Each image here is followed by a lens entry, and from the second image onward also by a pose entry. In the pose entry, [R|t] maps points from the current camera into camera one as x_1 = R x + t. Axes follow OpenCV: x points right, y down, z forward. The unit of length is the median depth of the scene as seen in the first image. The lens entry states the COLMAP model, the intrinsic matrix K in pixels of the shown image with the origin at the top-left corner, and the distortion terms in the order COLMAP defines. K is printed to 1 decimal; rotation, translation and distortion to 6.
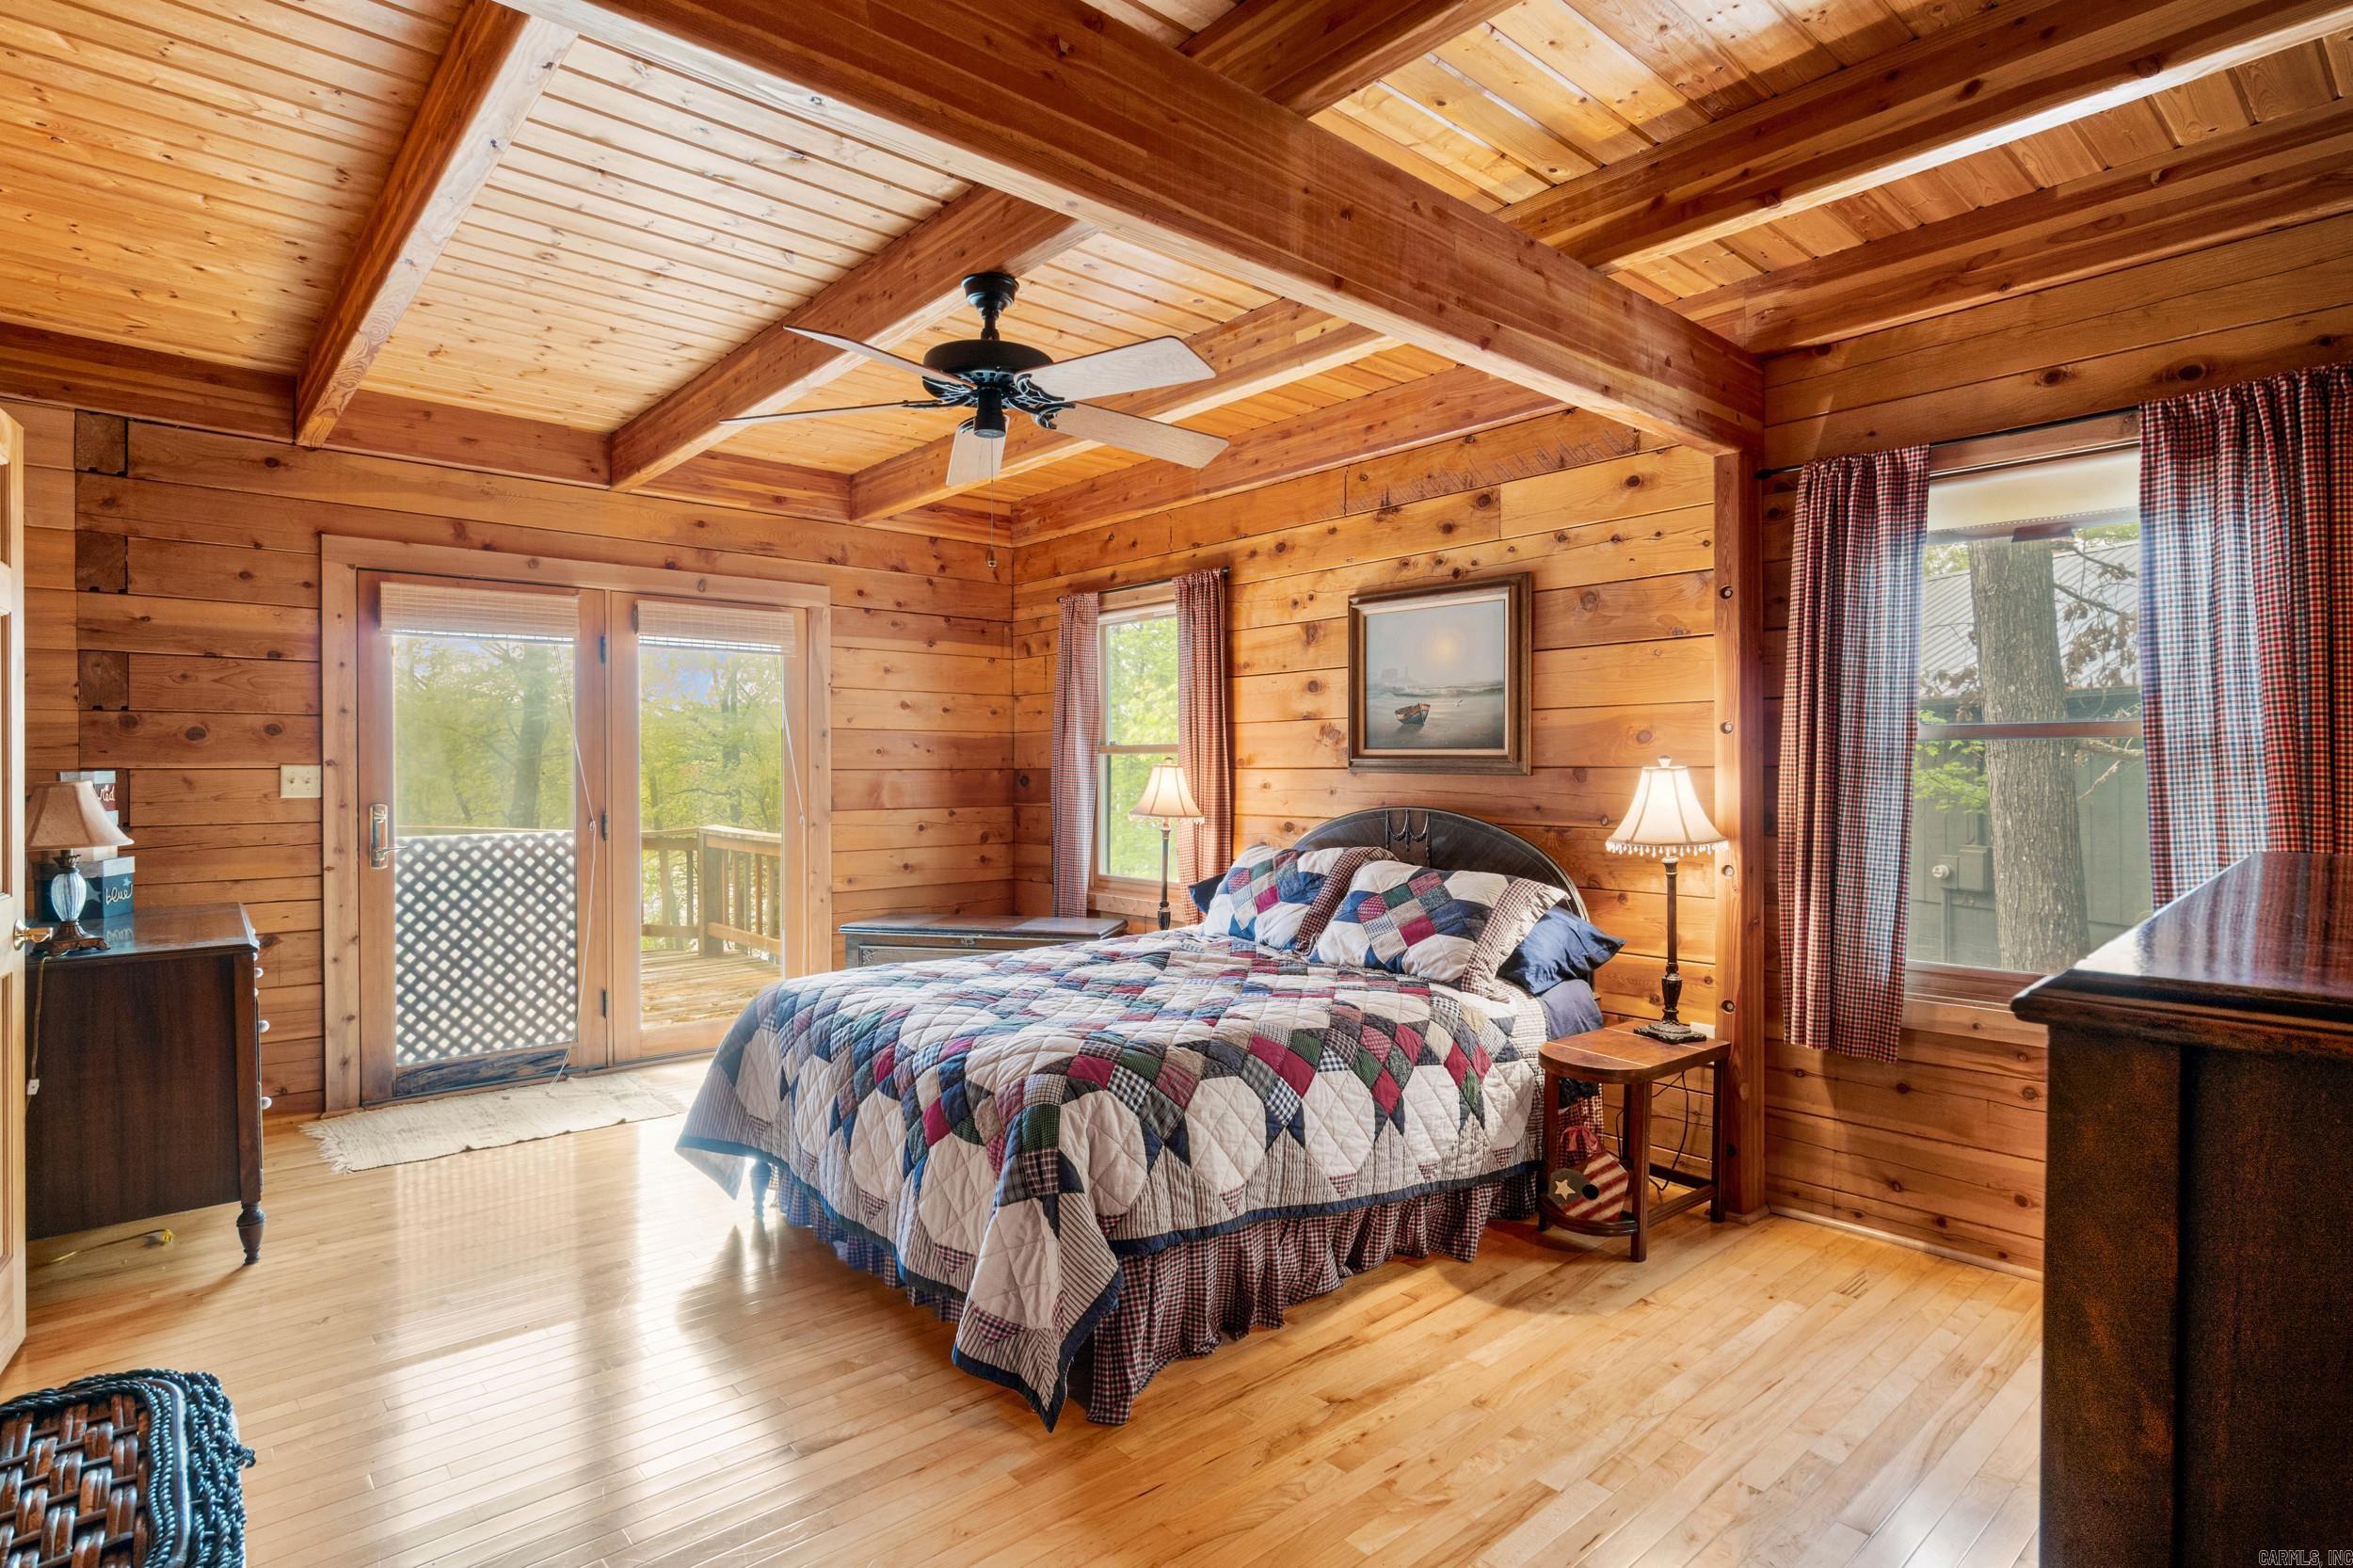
lens RADIAL K [[1194.7, 0, 1157.9], [0, 1194.7, 783.9], [0, 0, 1]] dist [-0.006857, 0.000443]
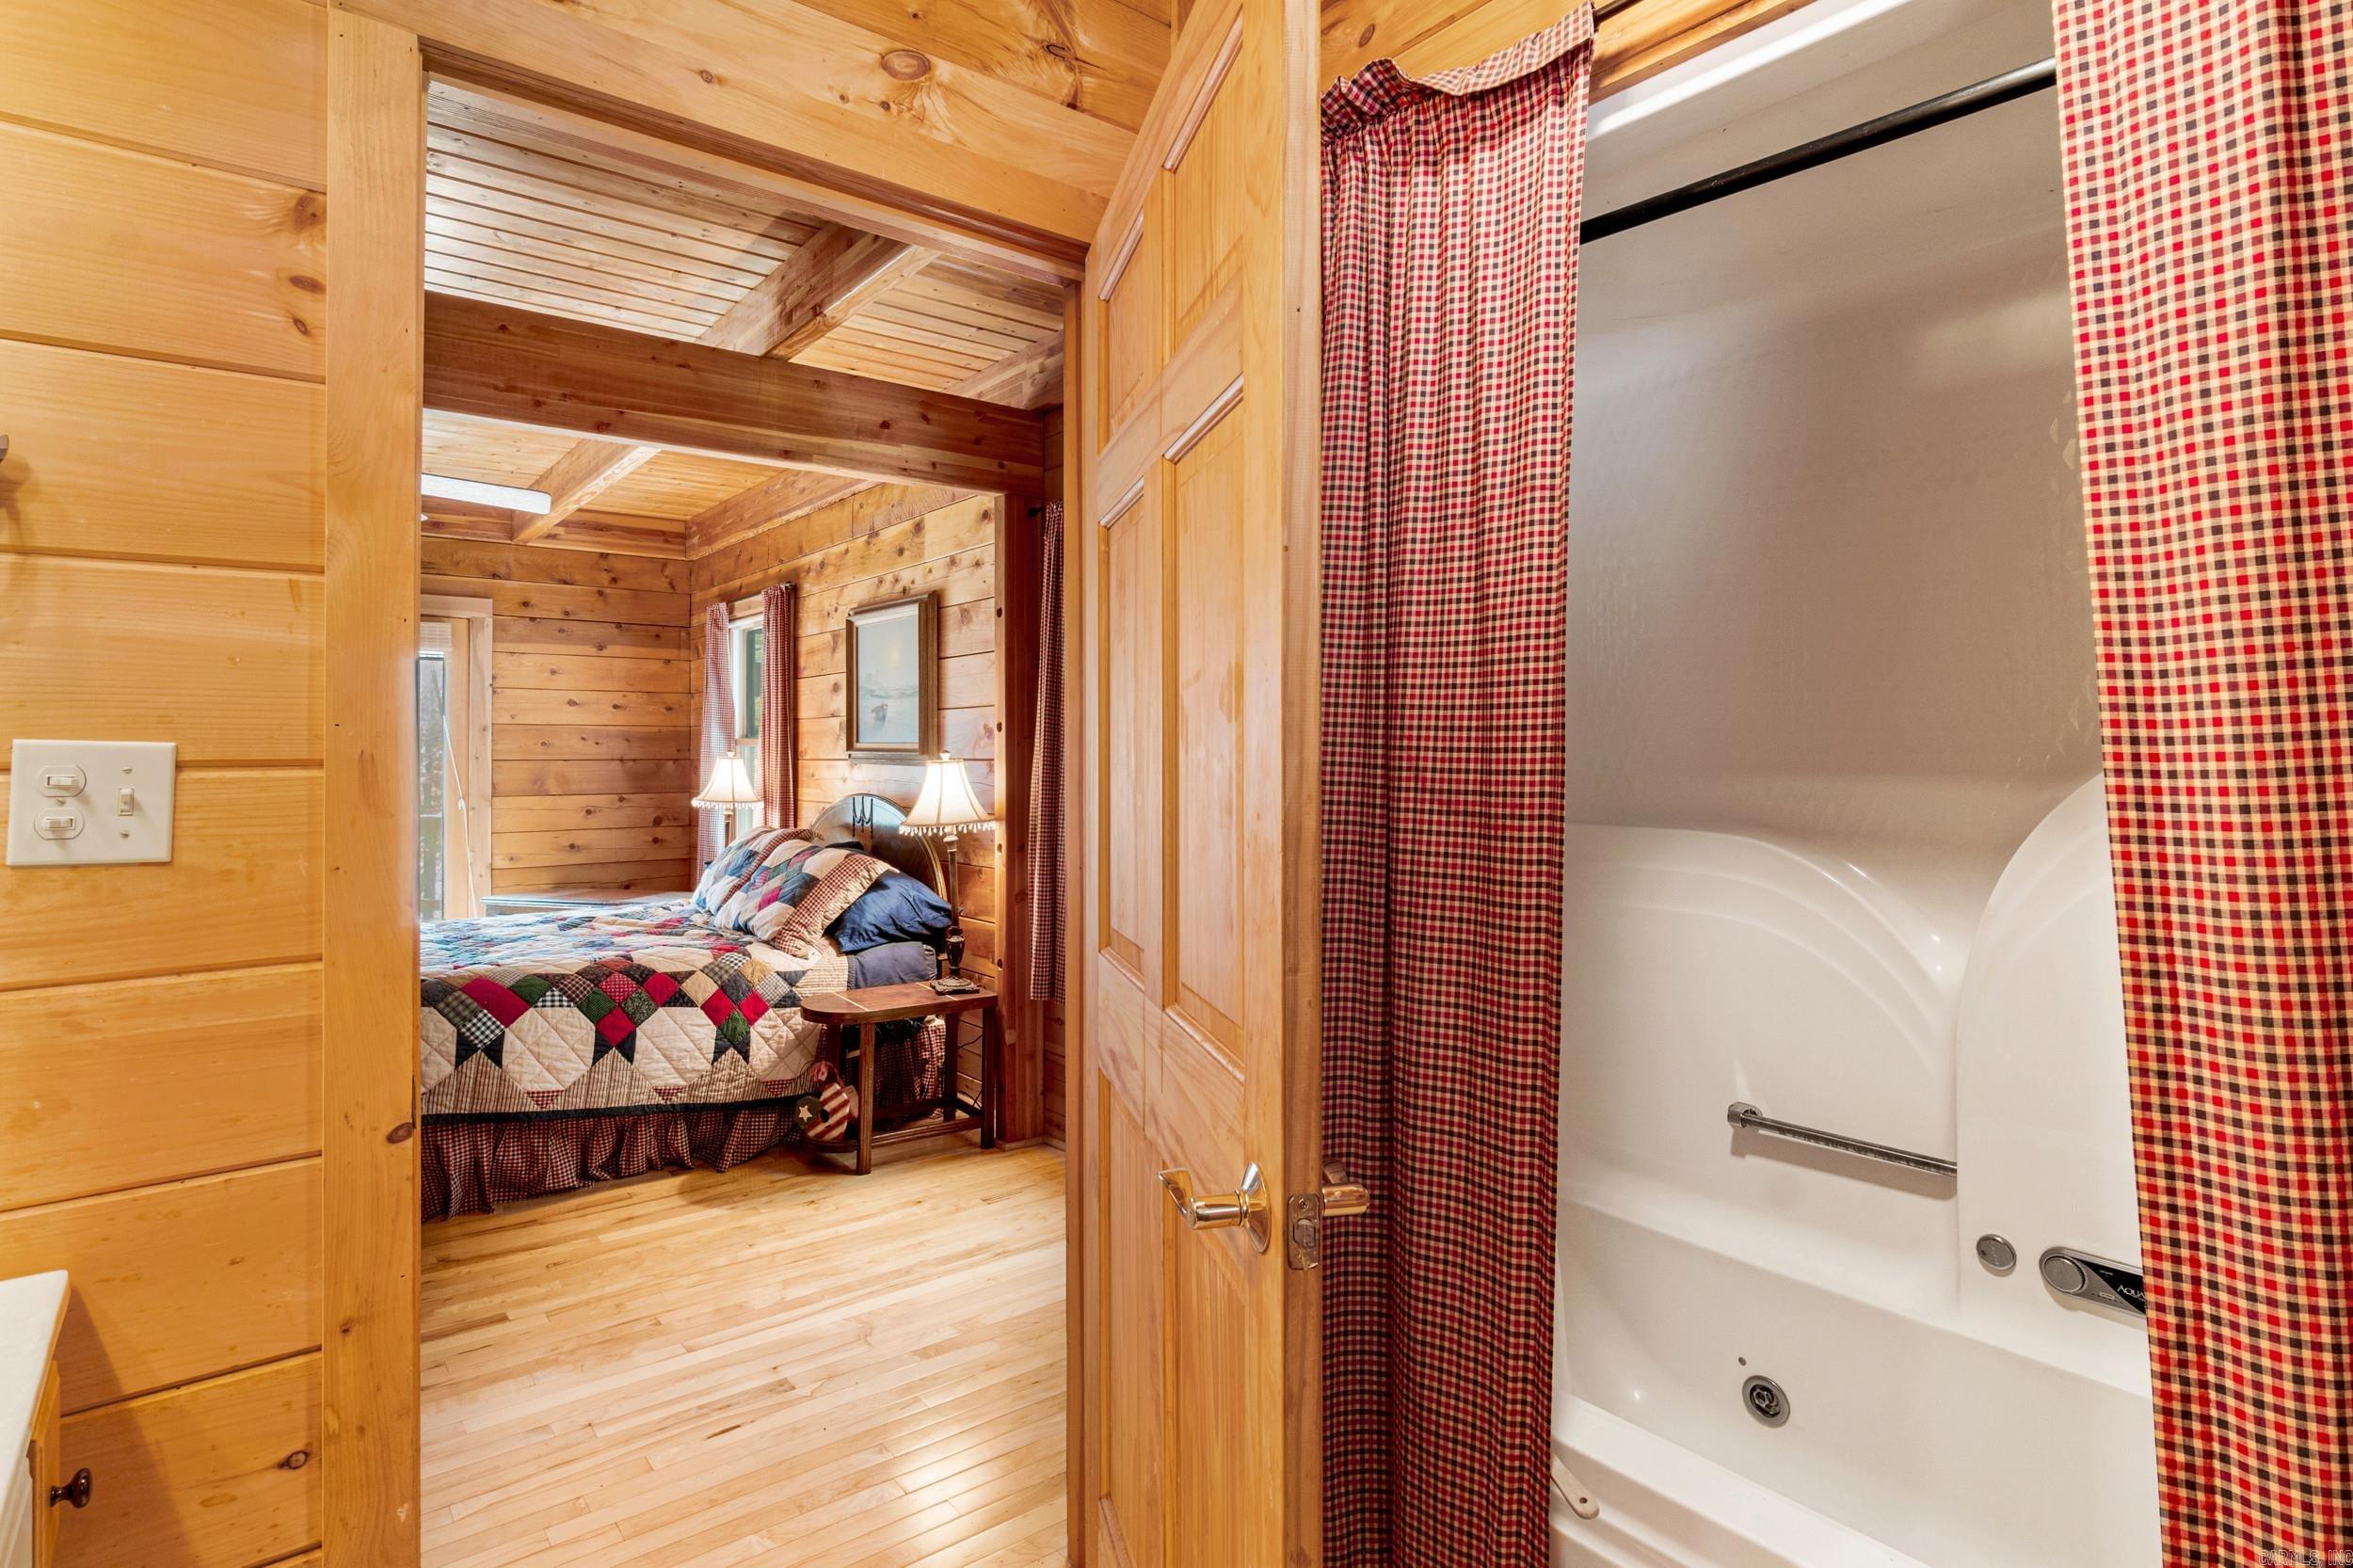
lens RADIAL K [[1198.4, 0, 1145.6], [0, 1198.4, 753.2], [0, 0, 1]] dist [-0.003485, -0.000630]
pose [[0.998641, 0.000316, -0.052121, 0.731099], [-0.001077, 0.999893, -0.014573, -0.004620], [0.052110, 0.014609, 0.998534, -0.185606]]
